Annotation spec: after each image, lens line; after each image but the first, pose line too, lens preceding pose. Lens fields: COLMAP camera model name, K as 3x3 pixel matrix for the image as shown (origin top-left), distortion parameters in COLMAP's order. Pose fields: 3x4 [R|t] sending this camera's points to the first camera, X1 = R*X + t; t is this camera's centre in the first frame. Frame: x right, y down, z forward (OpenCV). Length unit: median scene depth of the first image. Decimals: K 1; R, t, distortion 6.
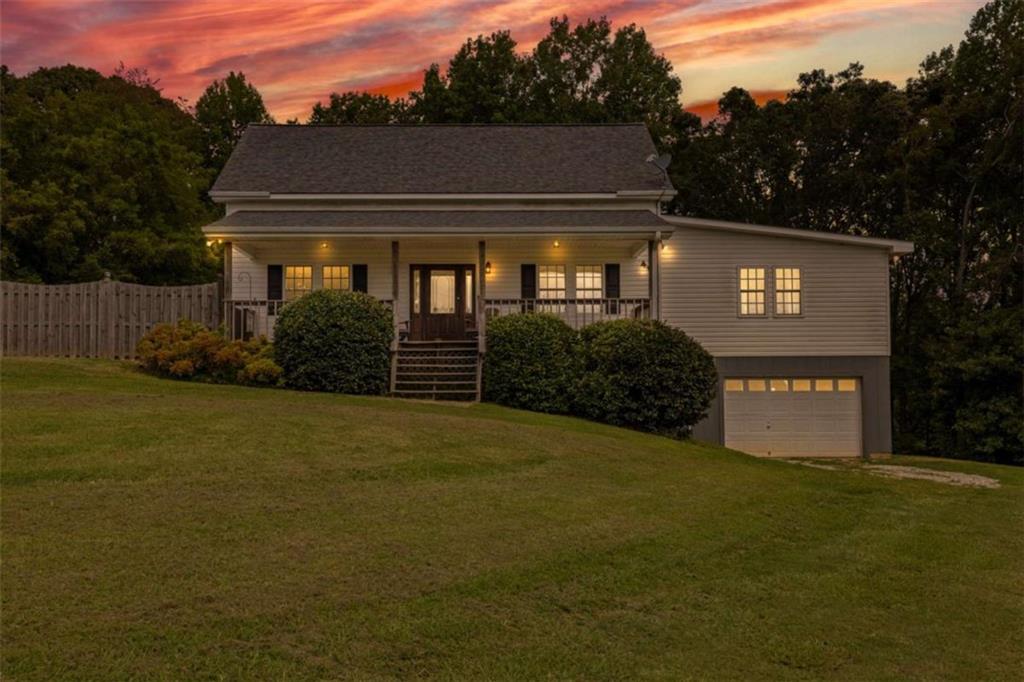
lens RADIAL K [[890.5, 0, 532.7], [0, 890.5, 343.4], [0, 0, 1]] dist [0.000640, 0.026138]
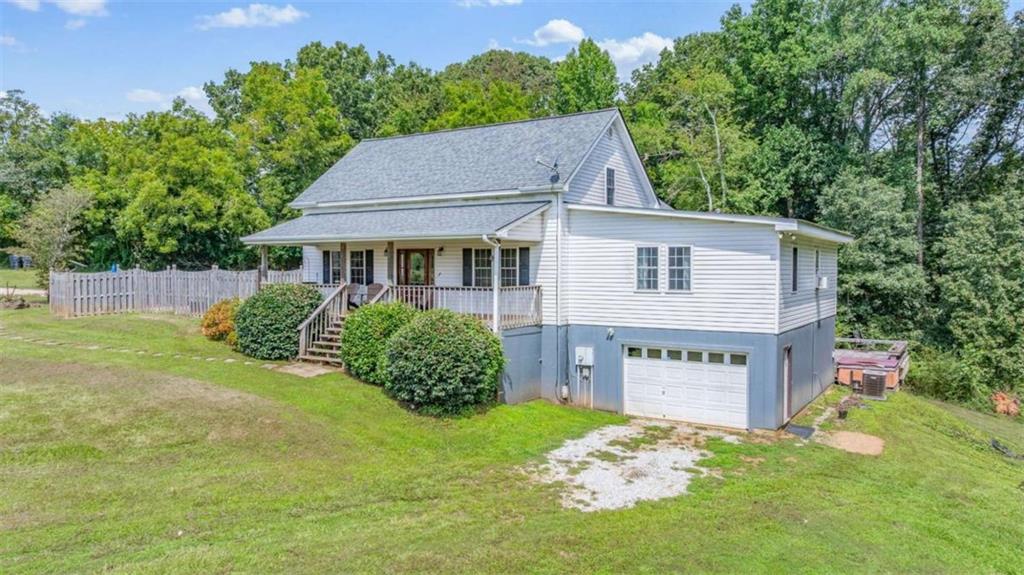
lens RADIAL K [[722.5, 0, 512.0], [0, 722.5, 287.5], [0, 0, 1]] dist [-0.041304, -0.000878]
pose [[0.826373, 0.026599, -0.562494, 0.724465], [0.028412, 0.995642, 0.088822, -0.140862], [0.562405, -0.089382, 0.822016, 0.216830]]
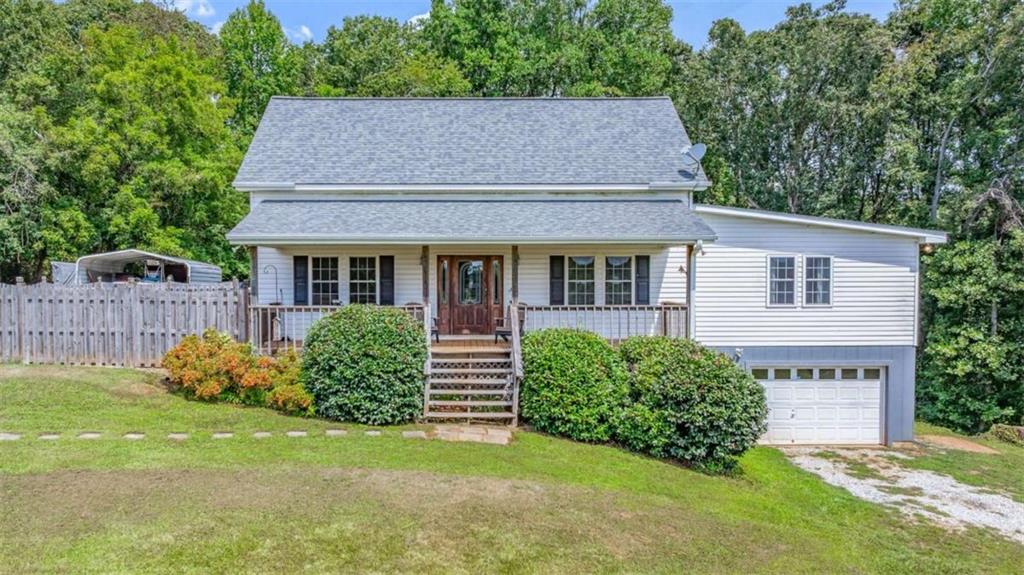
lens RADIAL K [[787.8, 0, 512.0], [0, 787.8, 287.5], [0, 0, 1]] dist [-0.009079, -0.003094]
pose [[0.999898, 0.008881, -0.011209, -0.051433], [-0.008010, 0.997115, 0.075480, -0.136581], [0.011847, -0.075383, 0.997084, 0.148424]]
